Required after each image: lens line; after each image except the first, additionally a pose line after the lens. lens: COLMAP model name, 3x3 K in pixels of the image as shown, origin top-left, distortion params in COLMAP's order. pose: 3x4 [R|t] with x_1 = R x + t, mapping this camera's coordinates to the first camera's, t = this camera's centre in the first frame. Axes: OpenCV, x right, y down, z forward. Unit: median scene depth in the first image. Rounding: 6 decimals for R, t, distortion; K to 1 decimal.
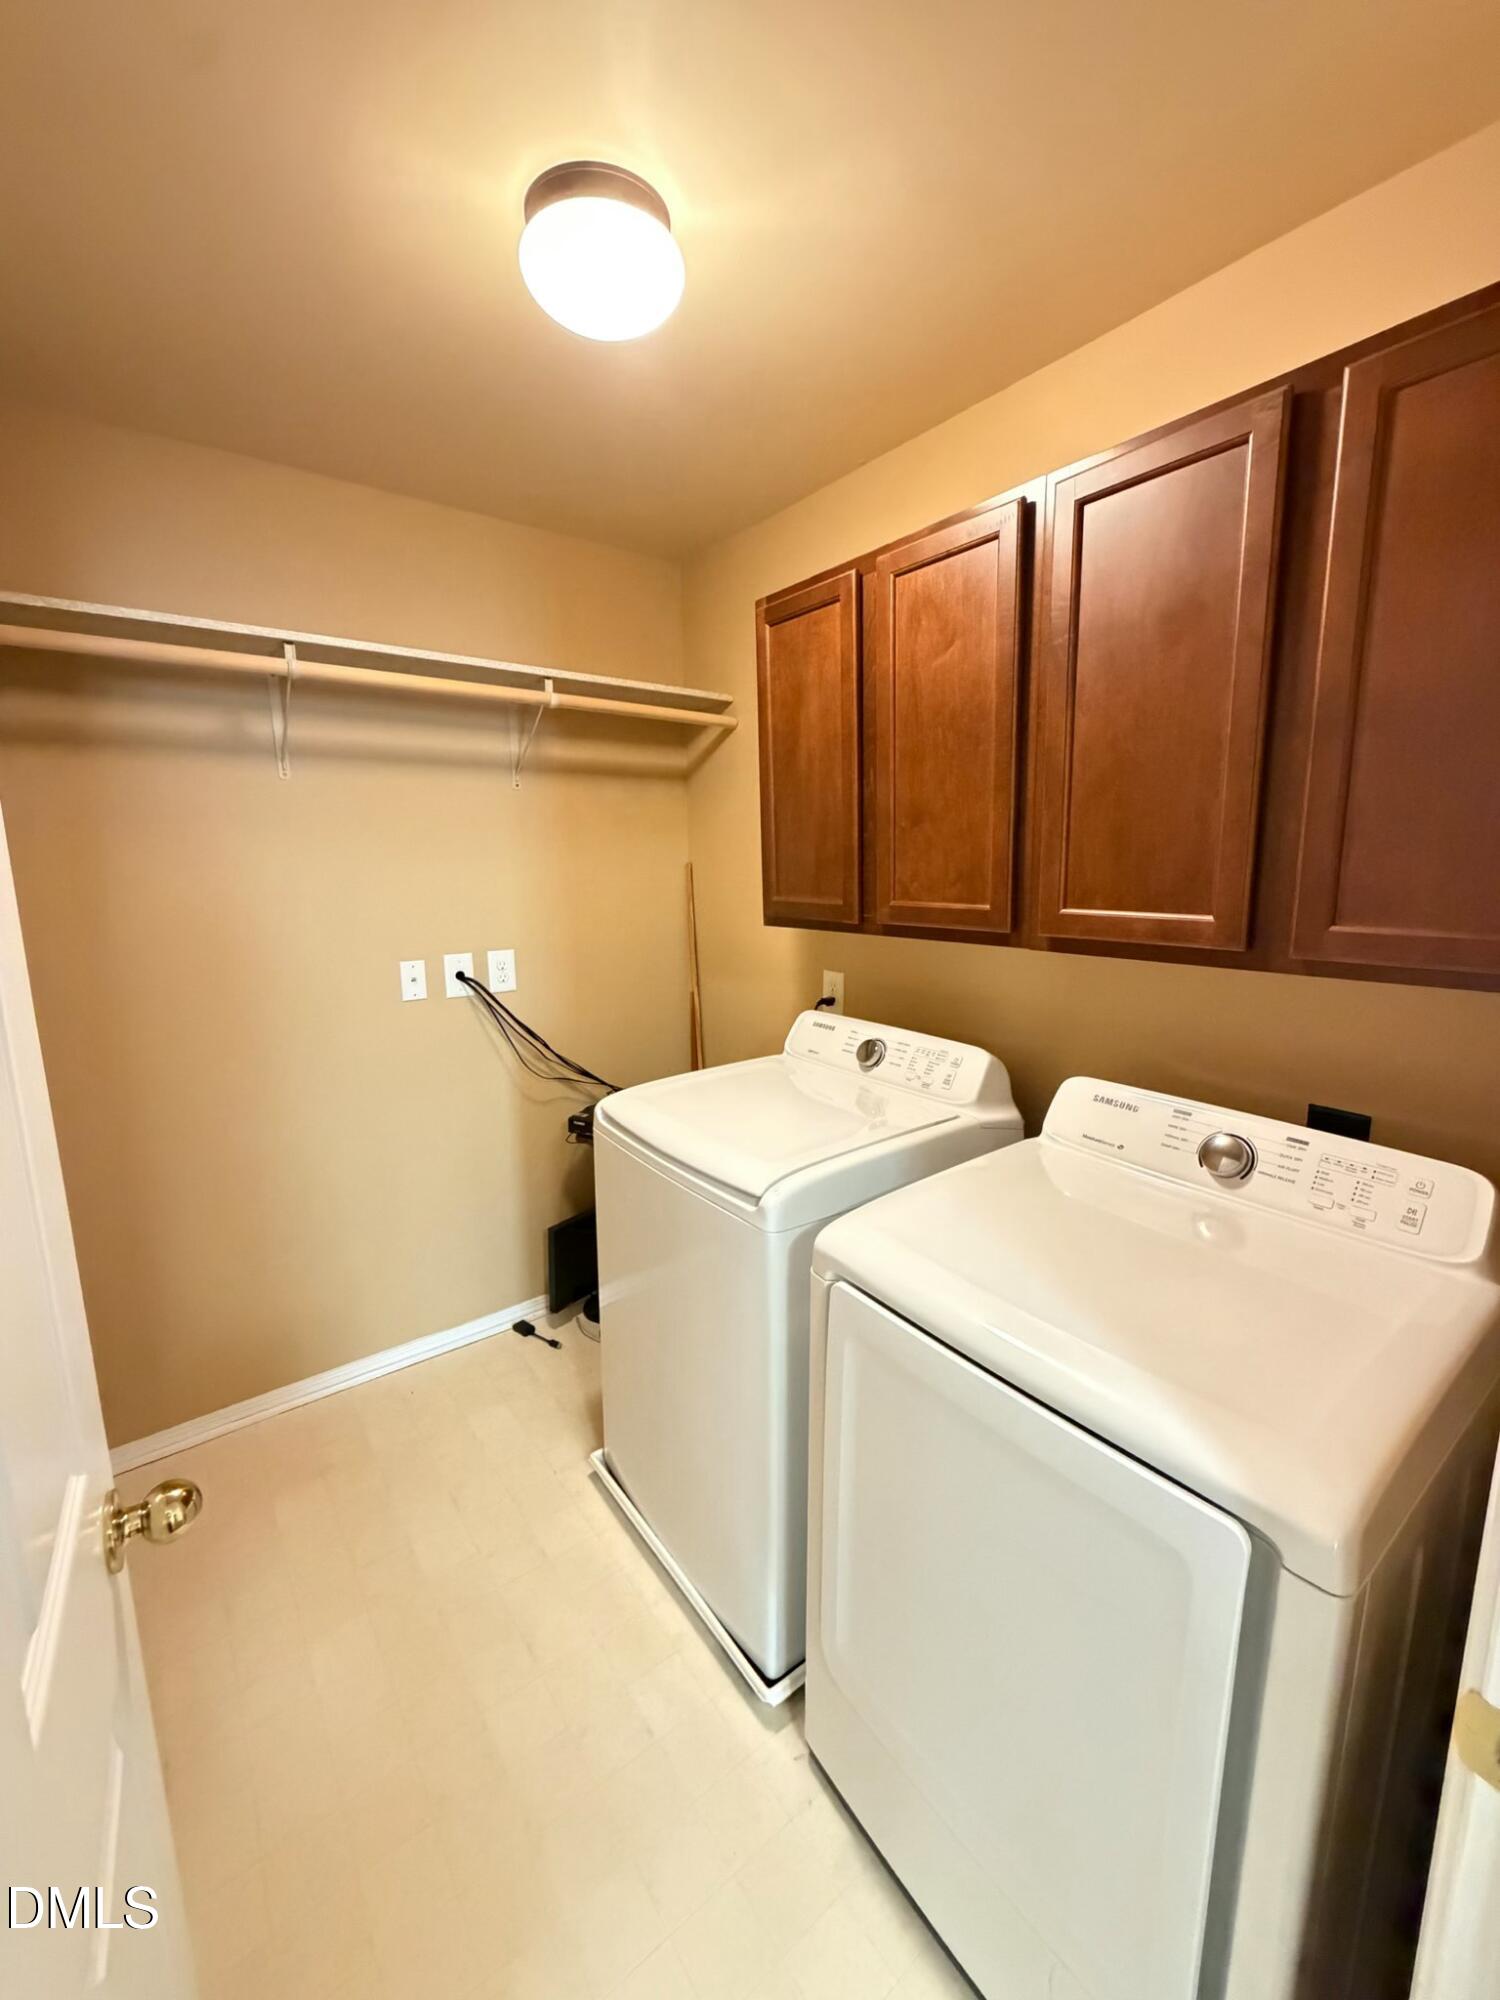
lens RADIAL K [[802.2, 0, 750.1], [0, 802.2, 1000.8], [0, 0, 1]] dist [0.000311, 0.000006]
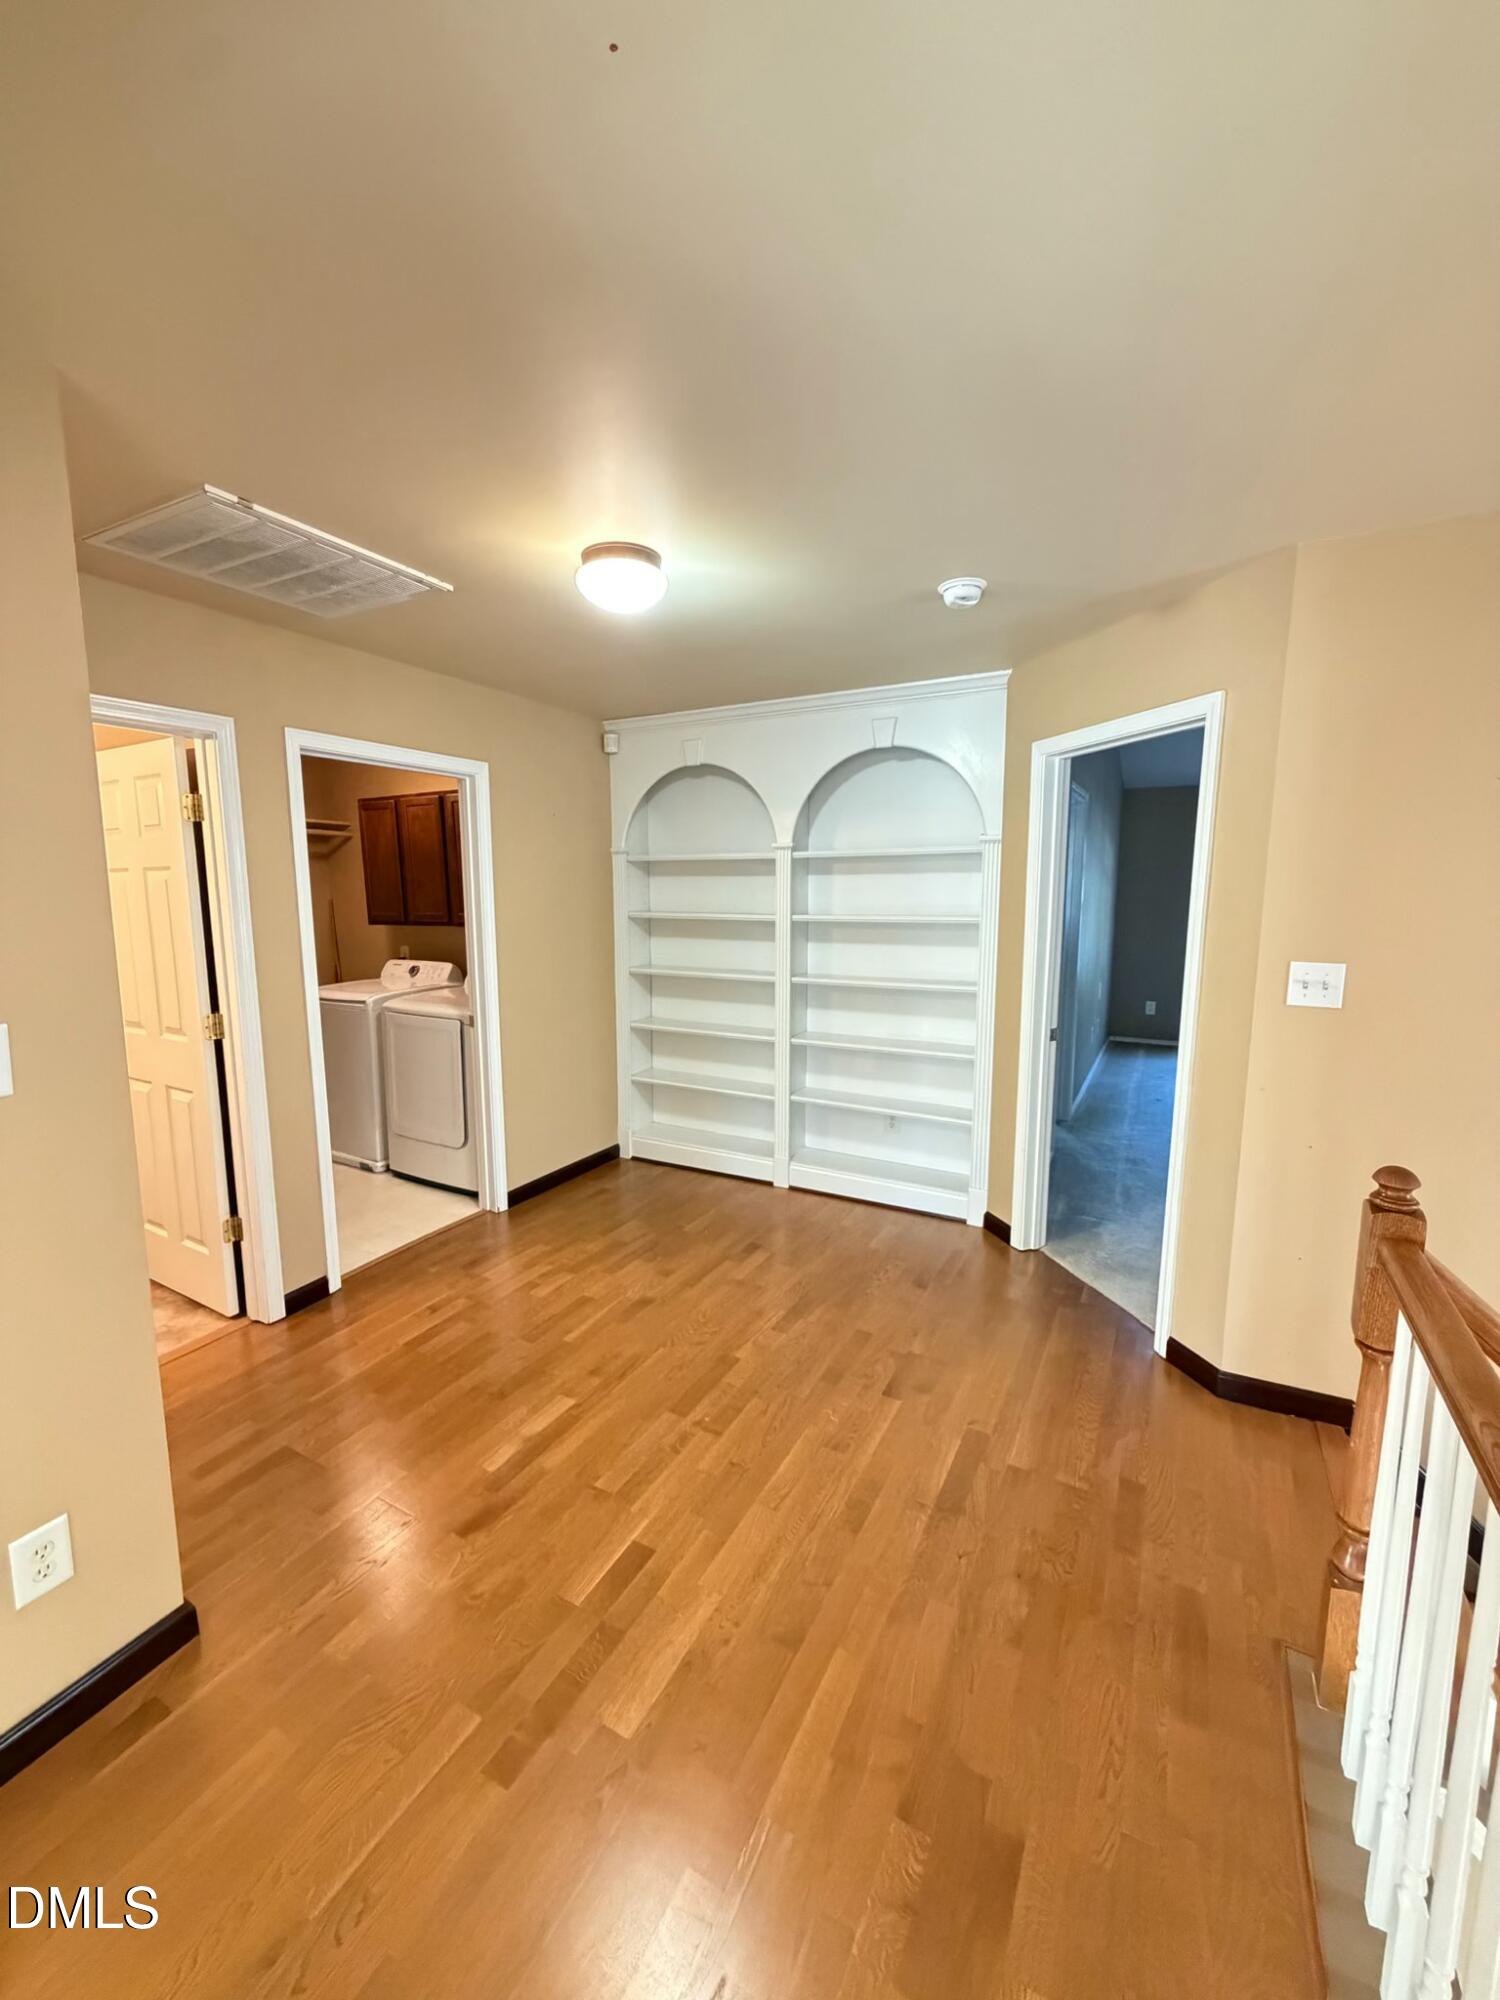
lens RADIAL K [[802.2, 0, 749.6], [0, 802.2, 993.6], [0, 0, 1]] dist [0.000311, 0.000006]
pose [[0.911465, -0.049388, 0.408403, 0.074578], [0.062593, 0.997858, -0.019024, 0.259290], [-0.406588, 0.042903, 0.912604, -1.852849]]
